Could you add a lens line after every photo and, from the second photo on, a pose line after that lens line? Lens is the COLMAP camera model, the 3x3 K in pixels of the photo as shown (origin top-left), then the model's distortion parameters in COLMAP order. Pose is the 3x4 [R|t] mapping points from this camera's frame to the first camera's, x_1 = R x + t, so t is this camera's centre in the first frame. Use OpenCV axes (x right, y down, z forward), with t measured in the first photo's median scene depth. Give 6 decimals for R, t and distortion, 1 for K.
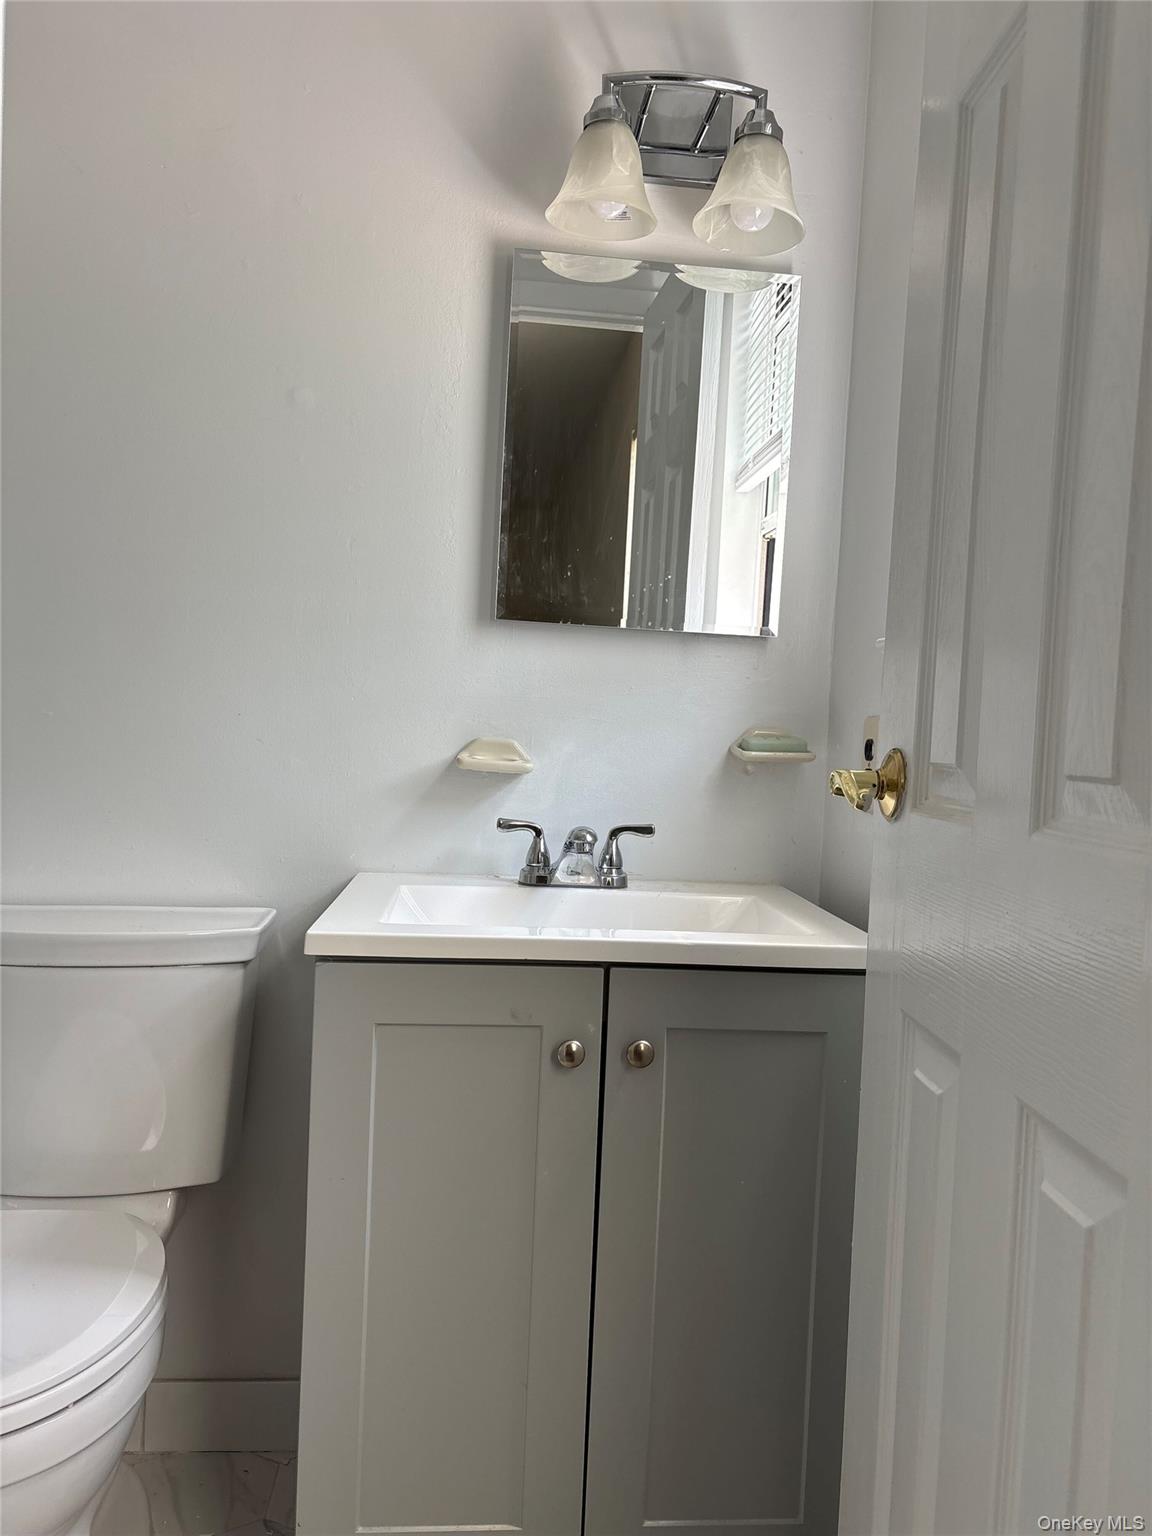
lens RADIAL K [[1164.1, 0, 581.2], [0, 1164.1, 768.3], [0, 0, 1]] dist [0.030684, -0.009559]
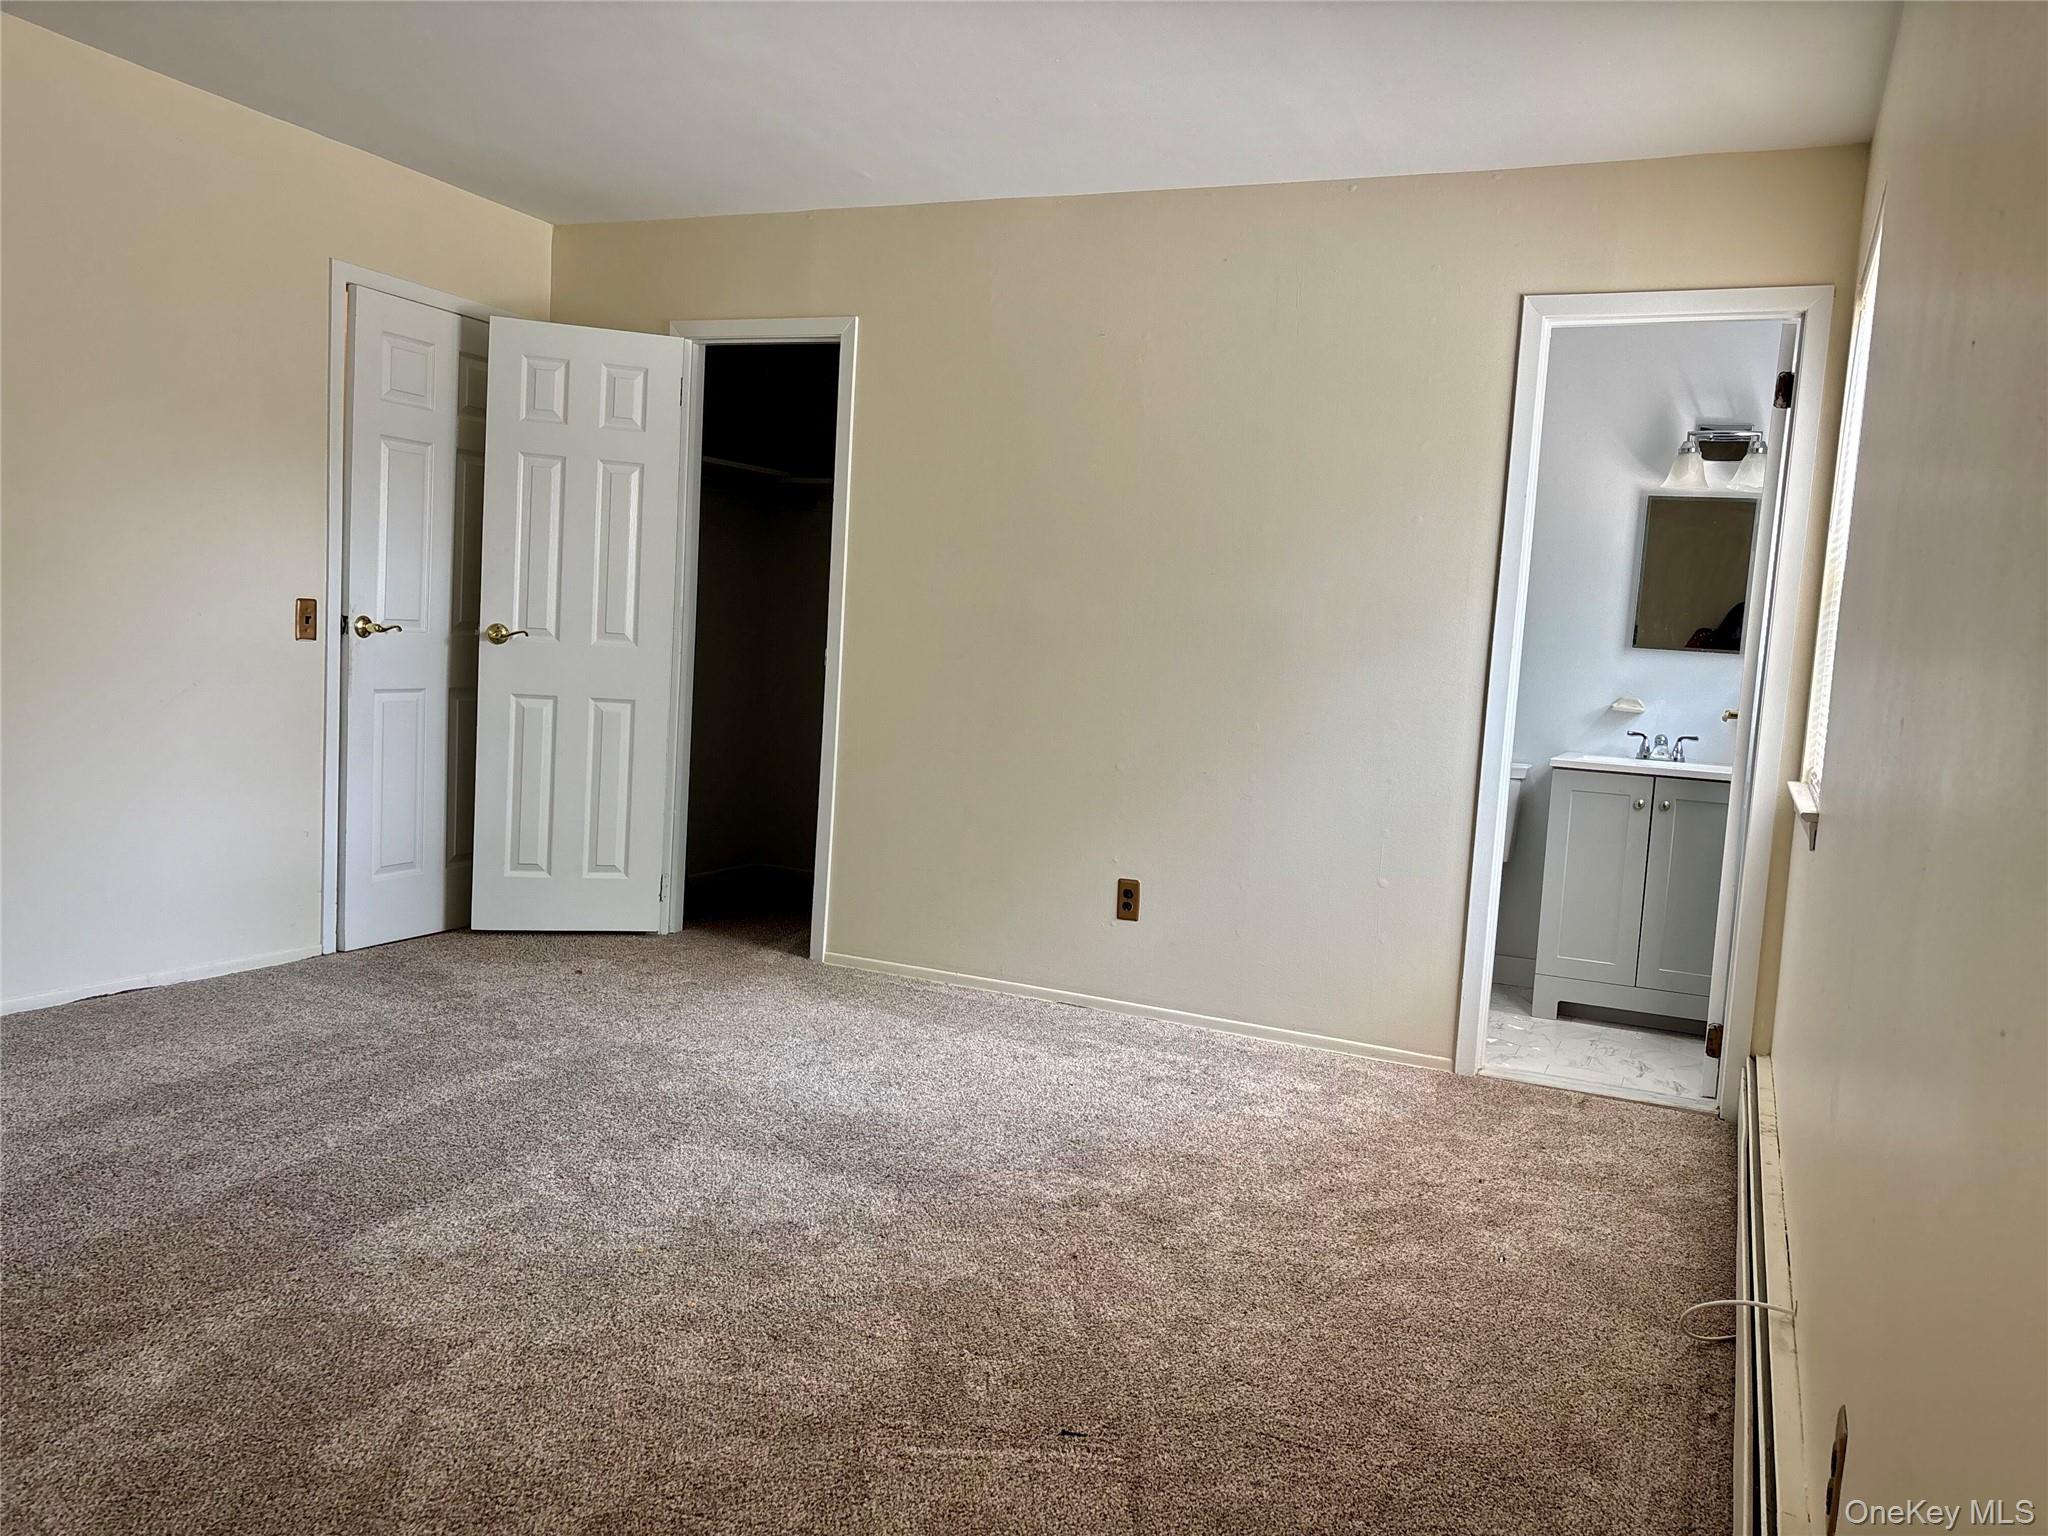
lens RADIAL K [[1552.1, 0, 1032.5], [0, 1552.1, 771.7], [0, 0, 1]] dist [0.030684, -0.009559]
pose [[0.870409, 0.051625, -0.489614, 0.452161], [-0.036912, 0.998531, 0.039664, 0.045291], [0.490943, -0.016452, 0.871036, -2.495949]]
